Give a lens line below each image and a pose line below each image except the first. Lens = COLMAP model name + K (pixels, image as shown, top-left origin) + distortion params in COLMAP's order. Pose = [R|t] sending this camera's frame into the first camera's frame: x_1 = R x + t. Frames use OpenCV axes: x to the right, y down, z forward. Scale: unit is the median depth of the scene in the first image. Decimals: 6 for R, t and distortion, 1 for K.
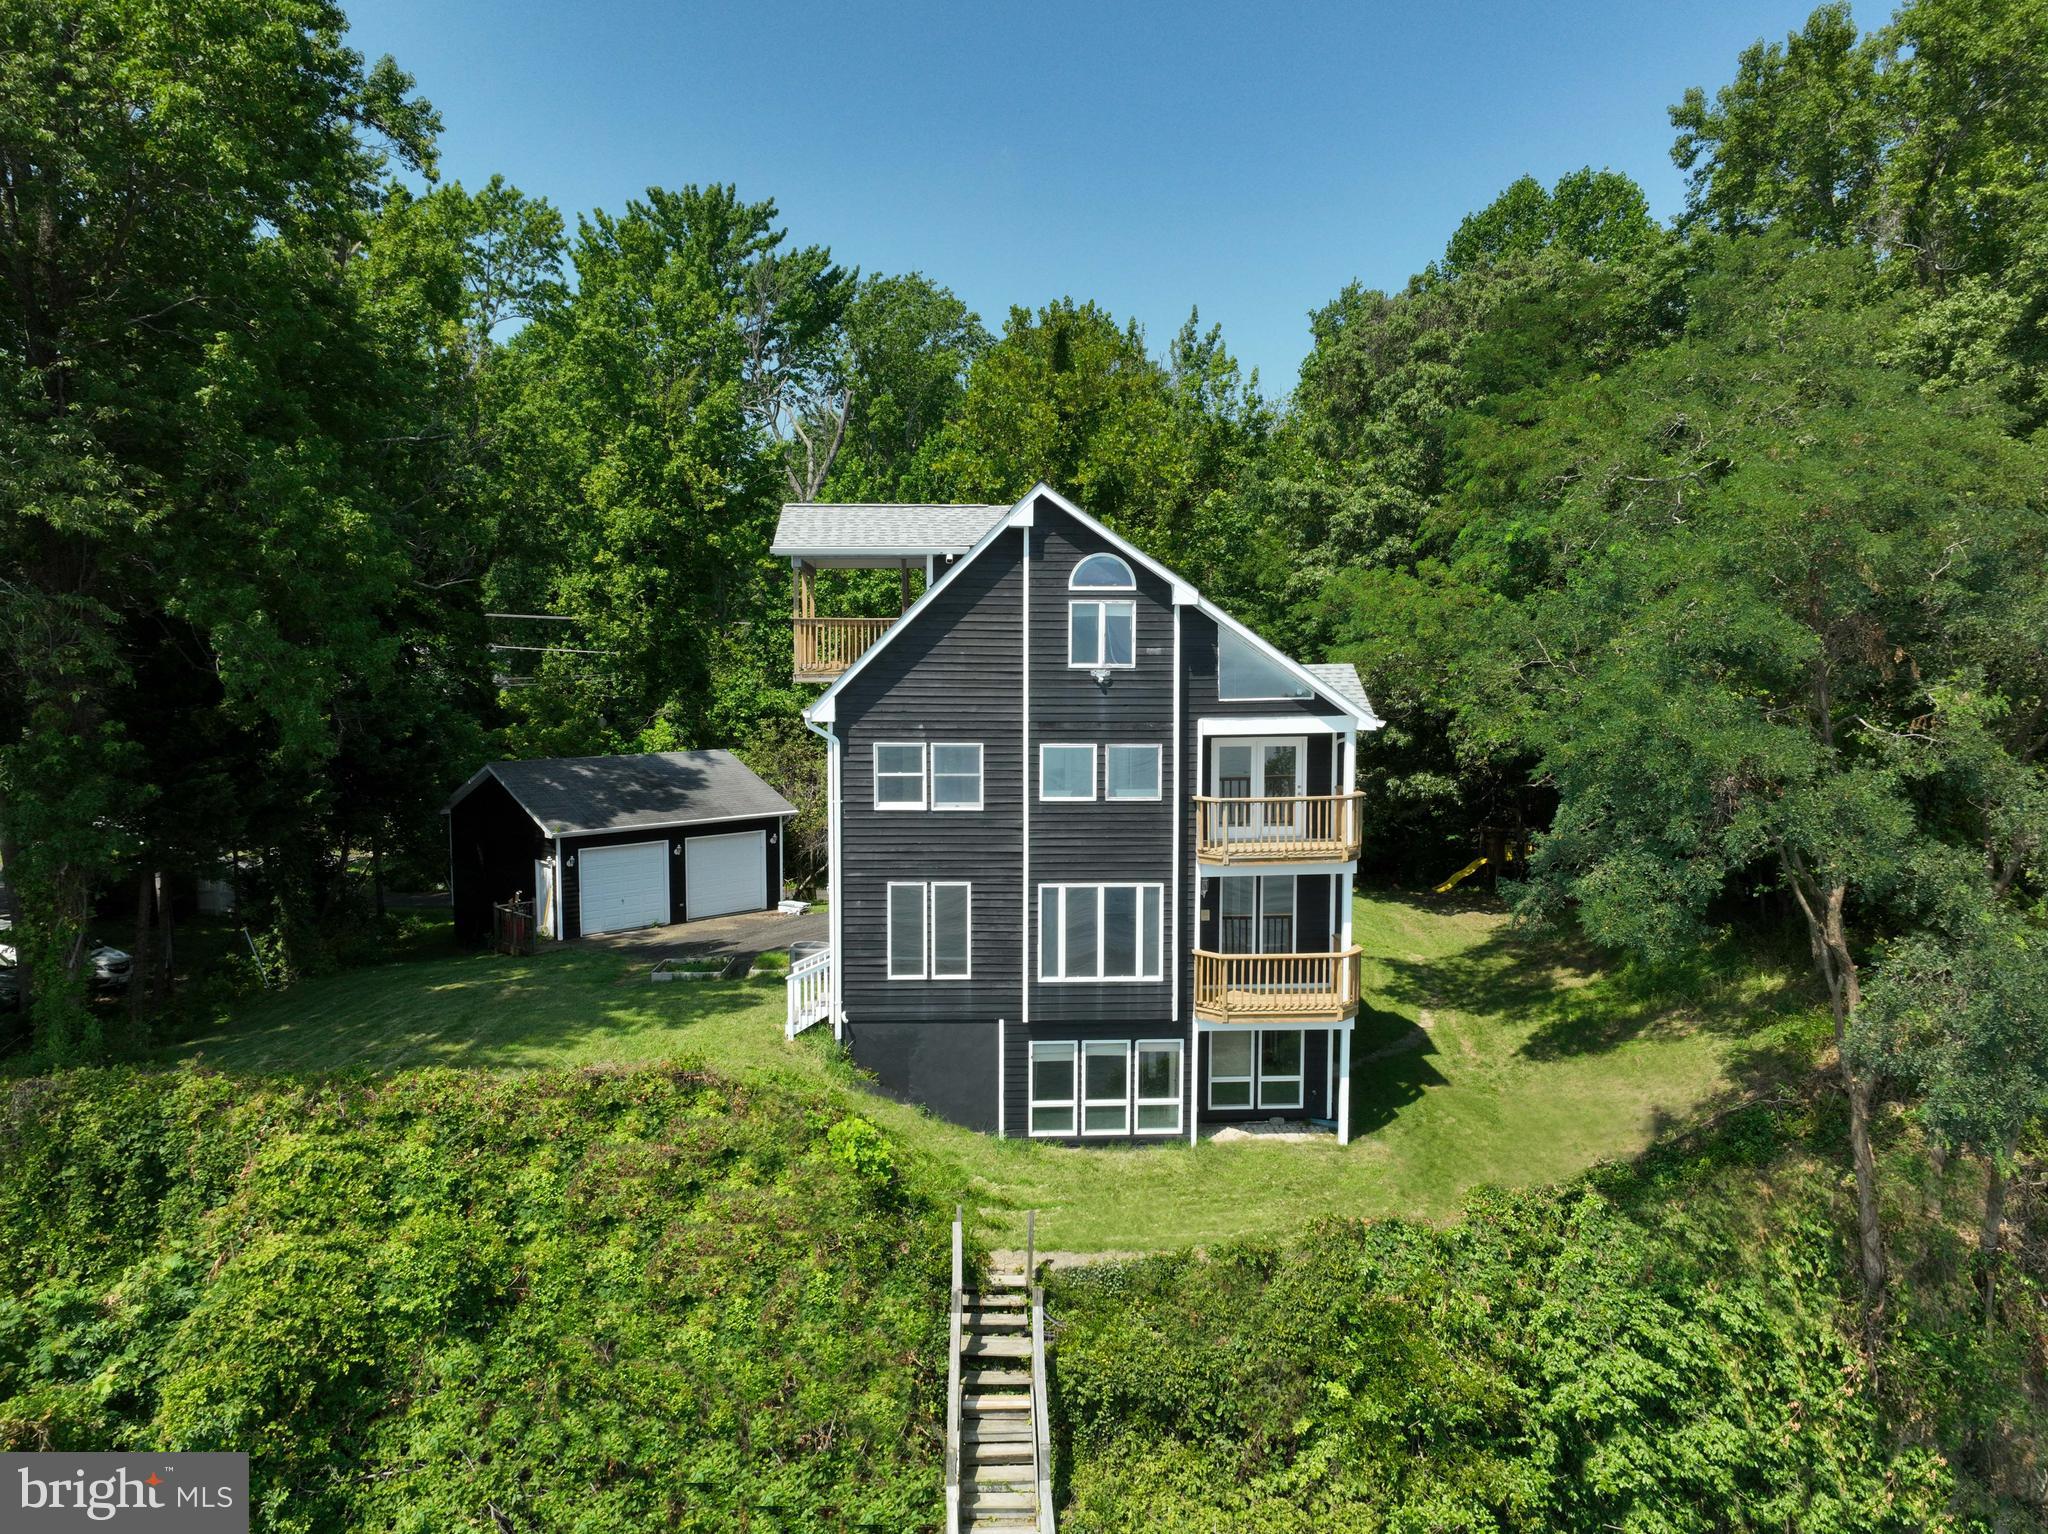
lens RADIAL K [[1429.8, 0, 1026.6], [0, 1429.8, 767.2], [0, 0, 1]] dist [0.001255, 0.013580]
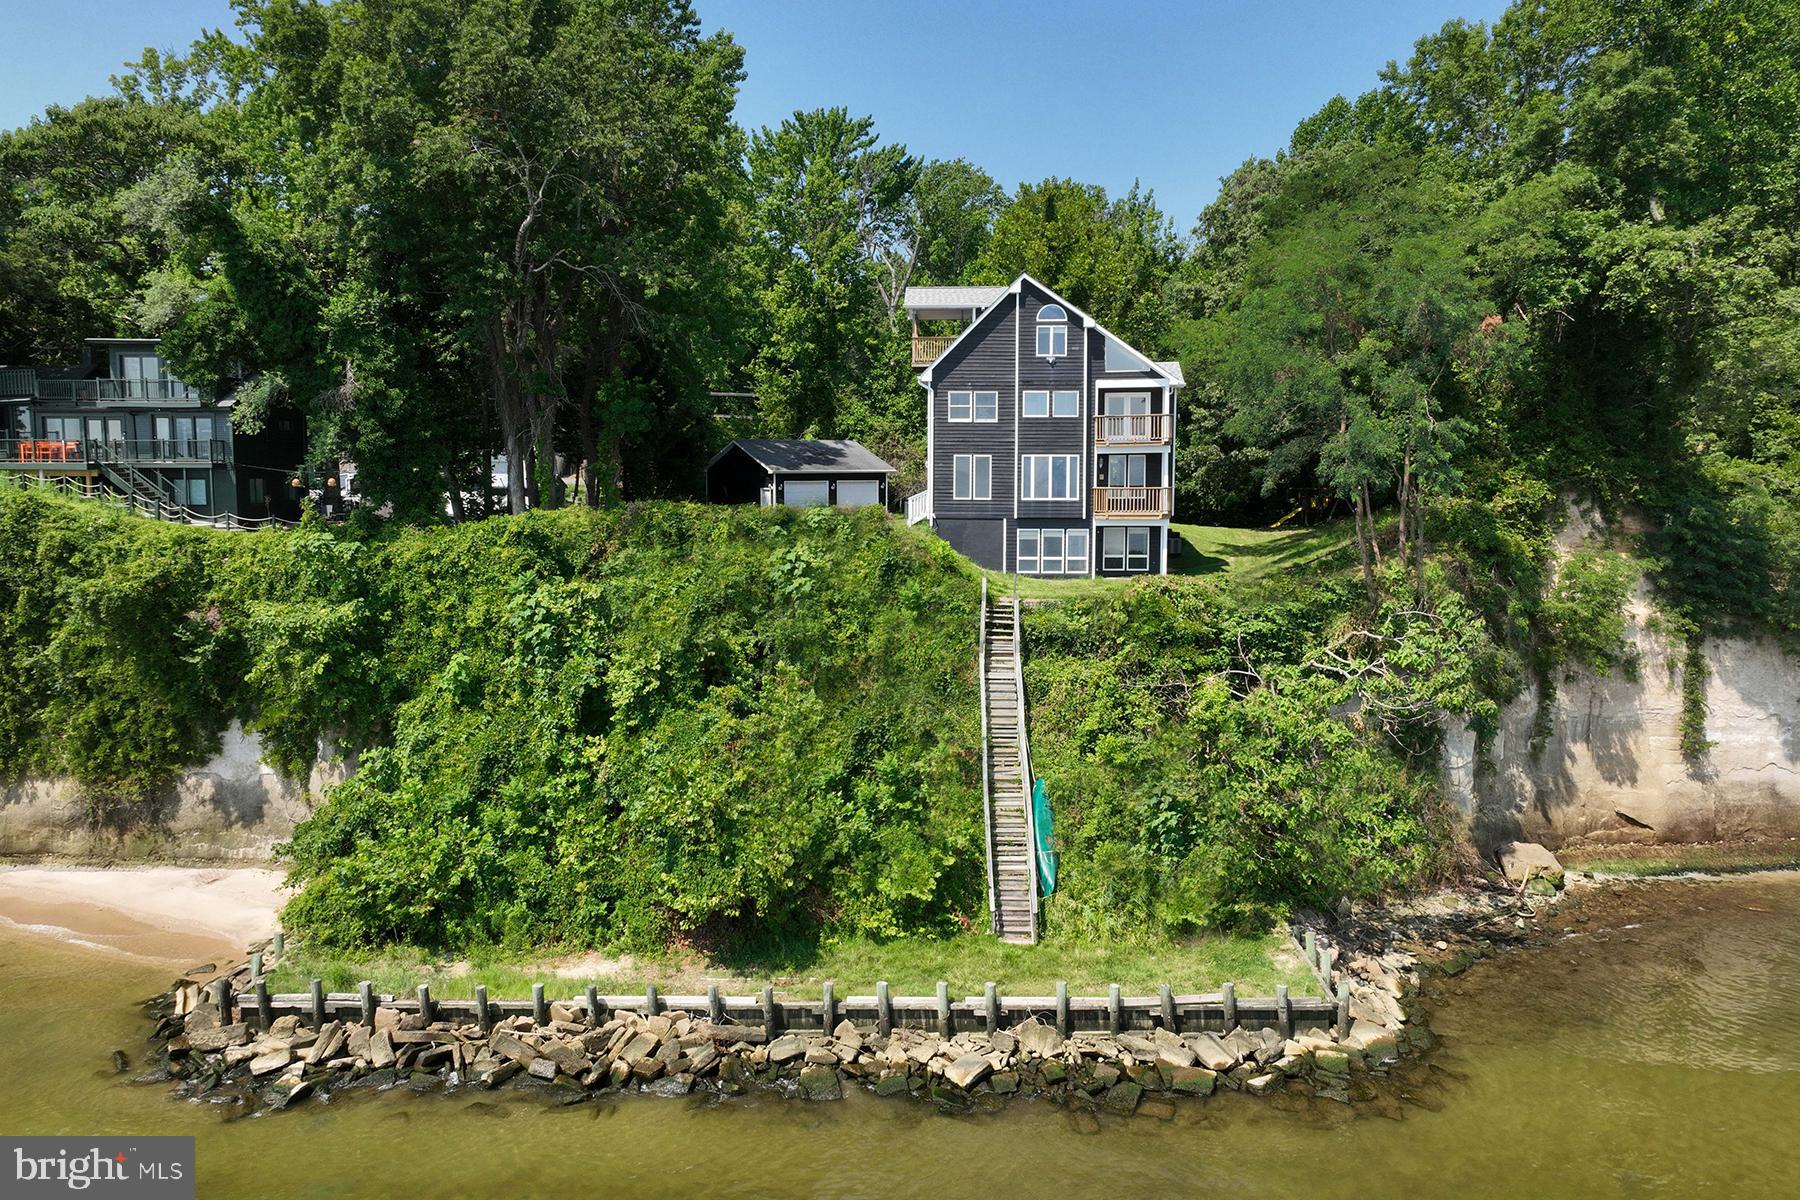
lens RADIAL K [[1253.3, 0, 899.4], [0, 1253.3, 570.3], [0, 0, 1]] dist [0.004279, -0.001356]
pose [[0.993288, 0.009366, -0.115289, 0.043794], [-0.009115, 0.999955, 0.002701, 0.249672], [0.115309, -0.001632, 0.993328, -0.924474]]
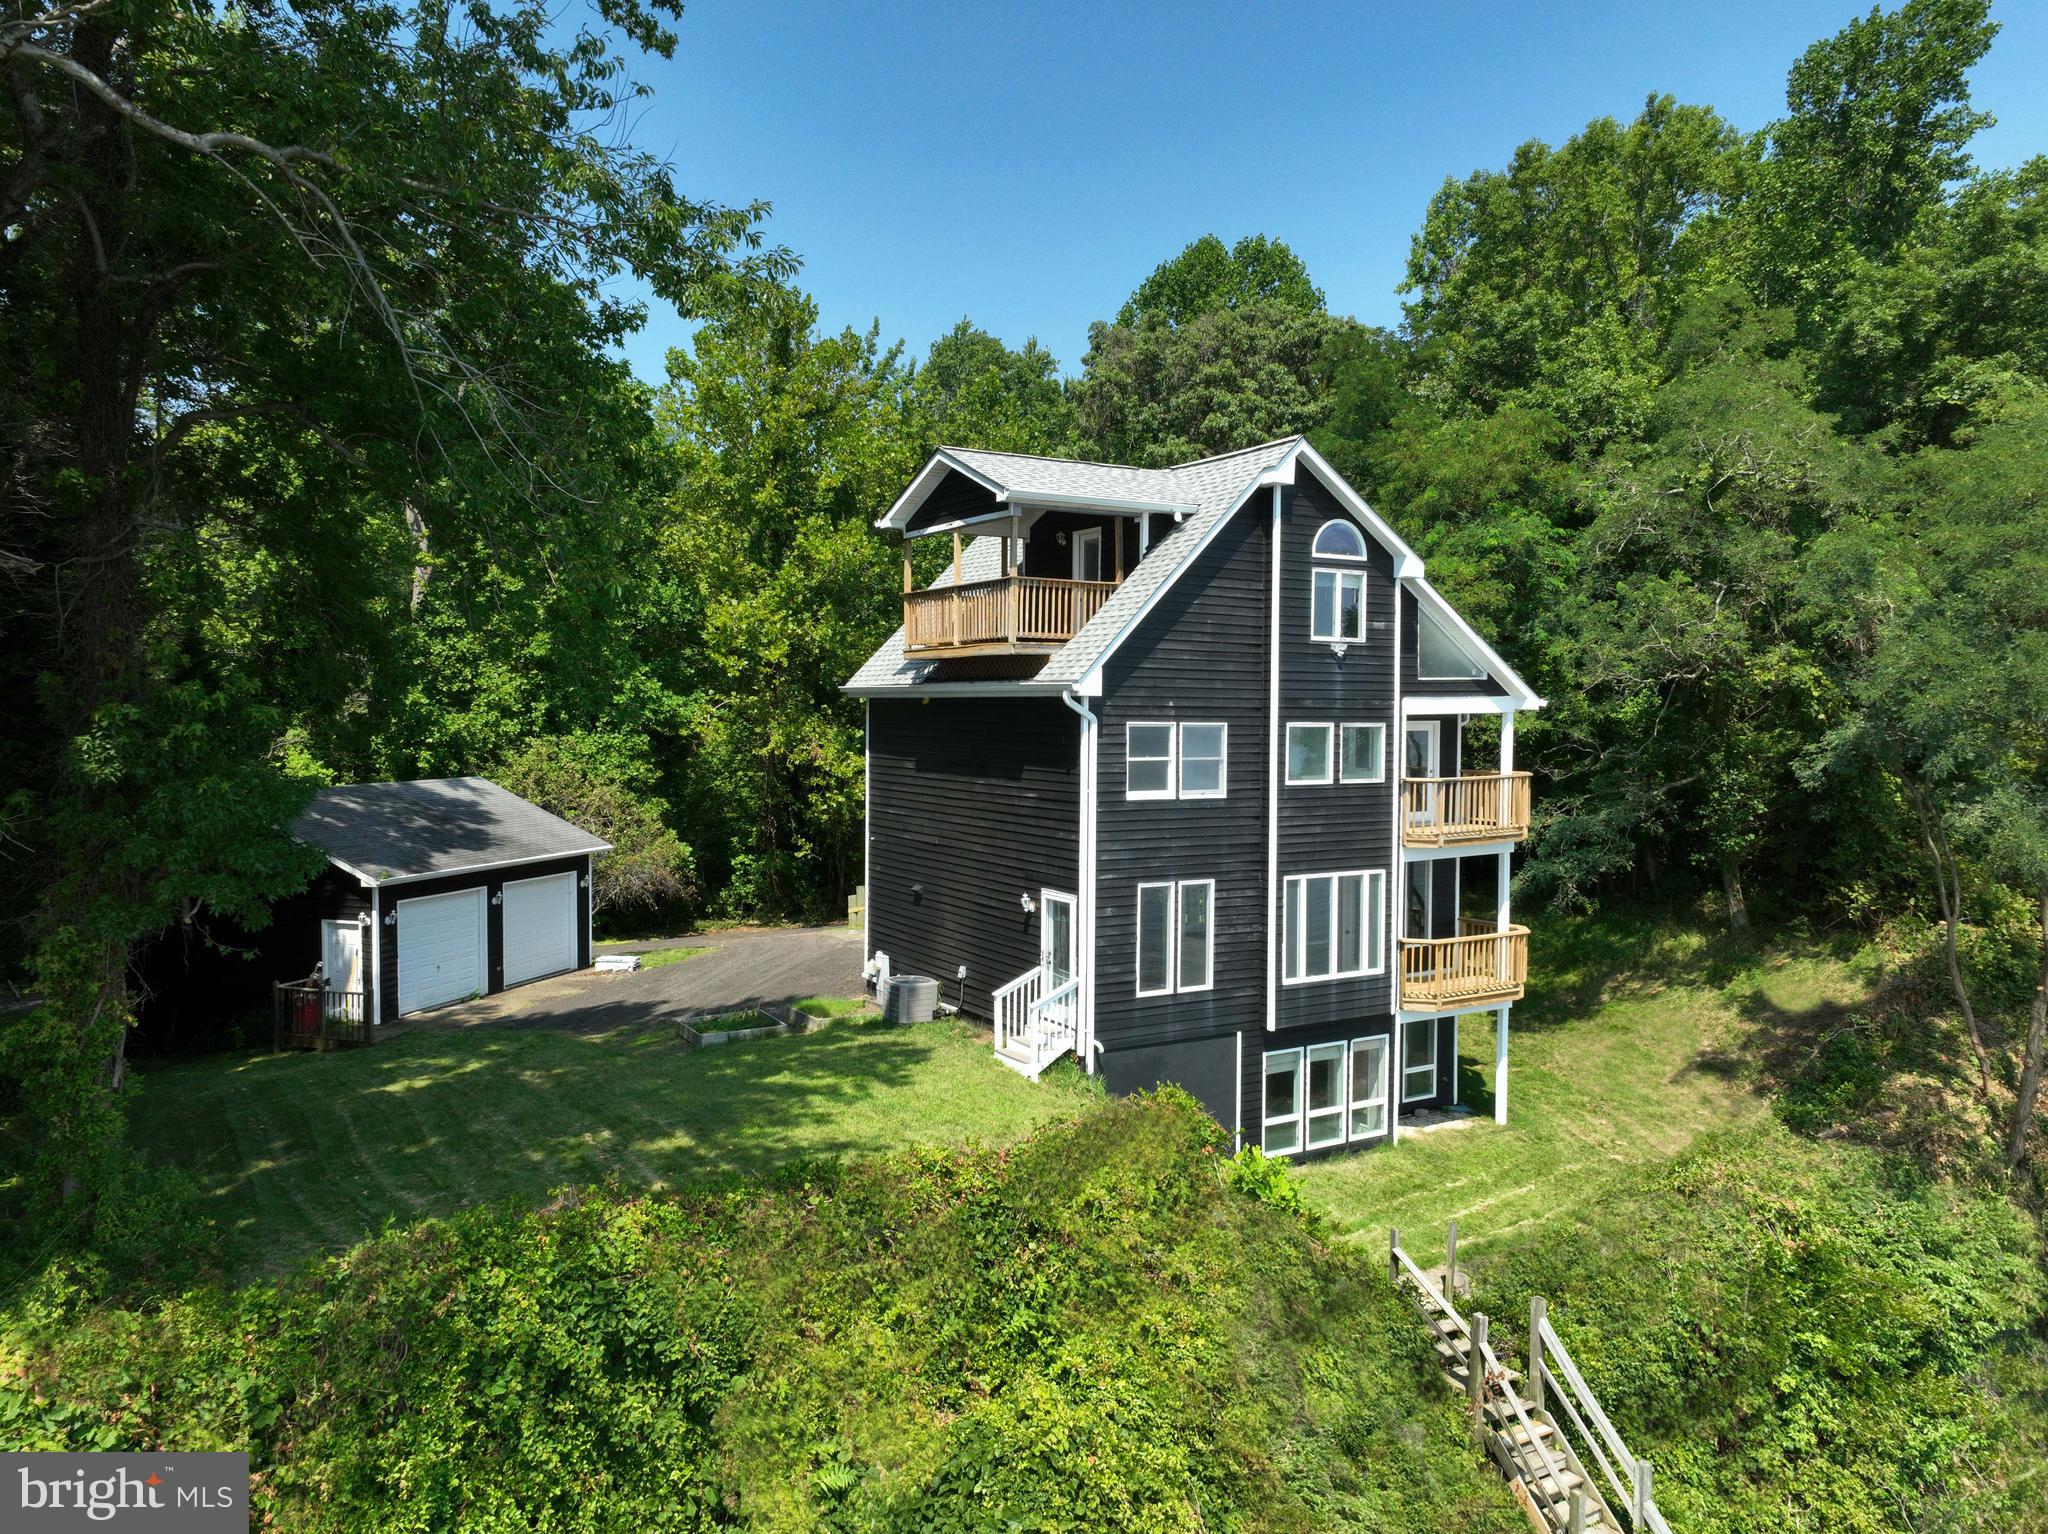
lens RADIAL K [[1429.8, 0, 1023.8], [0, 1429.8, 771.3], [0, 0, 1]] dist [0.001255, 0.013580]
pose [[0.884904, -0.016994, 0.465464, -0.546934], [0.036232, 0.998818, -0.032414, 0.037137], [-0.464363, 0.045548, 0.884473, 0.259182]]
